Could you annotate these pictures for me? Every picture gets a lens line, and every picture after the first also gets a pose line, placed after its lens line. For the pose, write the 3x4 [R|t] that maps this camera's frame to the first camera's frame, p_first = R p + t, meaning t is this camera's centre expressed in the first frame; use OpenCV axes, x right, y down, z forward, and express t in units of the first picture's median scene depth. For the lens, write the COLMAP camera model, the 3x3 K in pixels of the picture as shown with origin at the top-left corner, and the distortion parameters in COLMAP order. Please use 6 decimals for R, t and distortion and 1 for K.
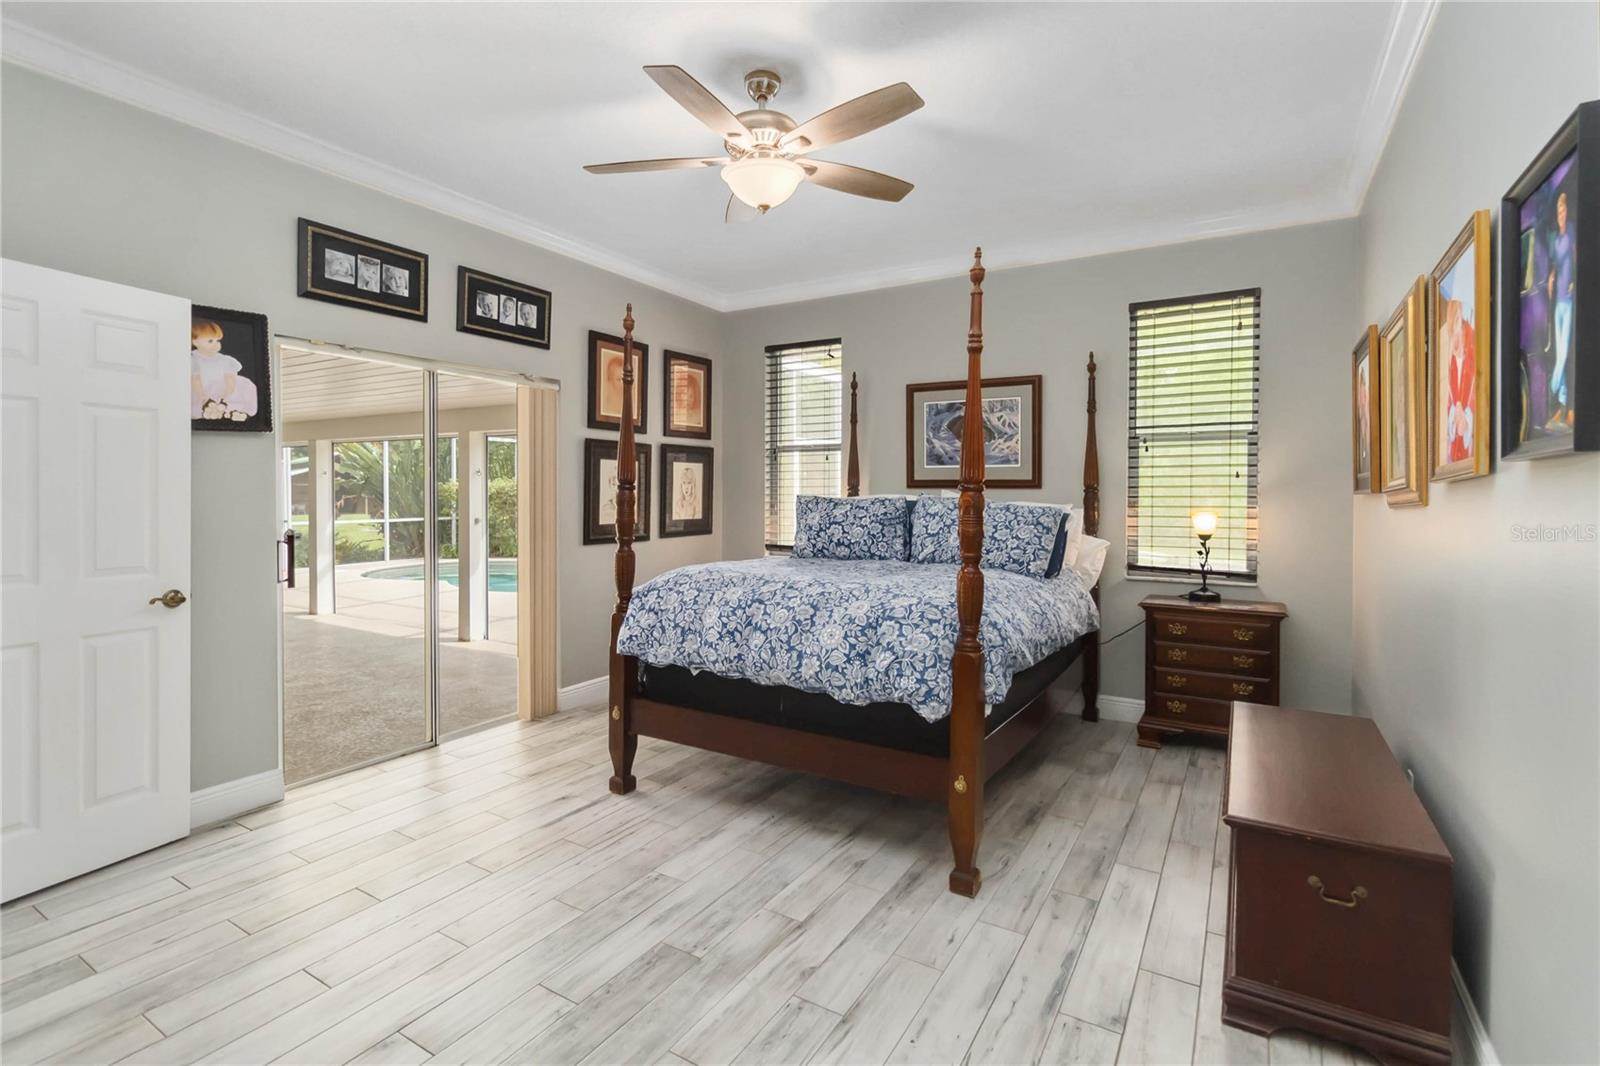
lens RADIAL K [[751.6, 0, 796.8], [0, 751.6, 492.2], [0, 0, 1]] dist [0.002225, -0.000595]
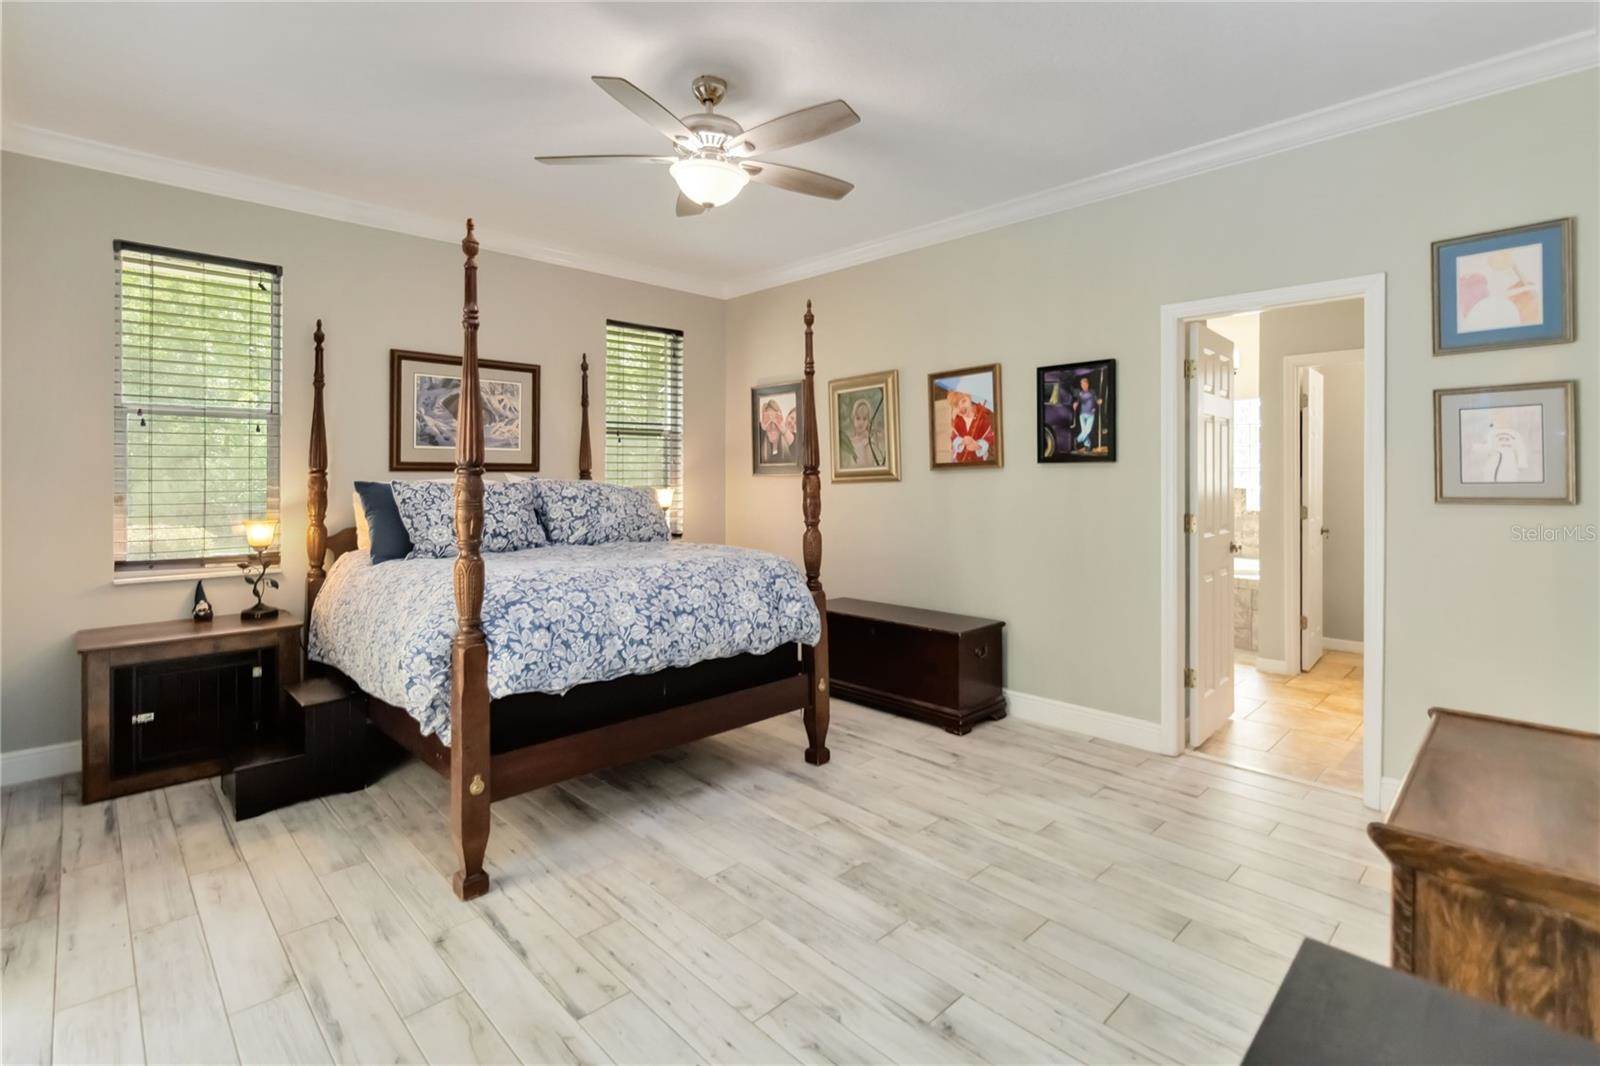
lens RADIAL K [[751.6, 0, 816.7], [0, 751.6, 475.5], [0, 0, 1]] dist [0.002225, -0.000595]
pose [[0.235454, -0.002733, 0.971882, -0.657201], [0.002632, 0.999994, 0.002174, -0.001551], [-0.971882, 0.002046, 0.235459, 0.393927]]
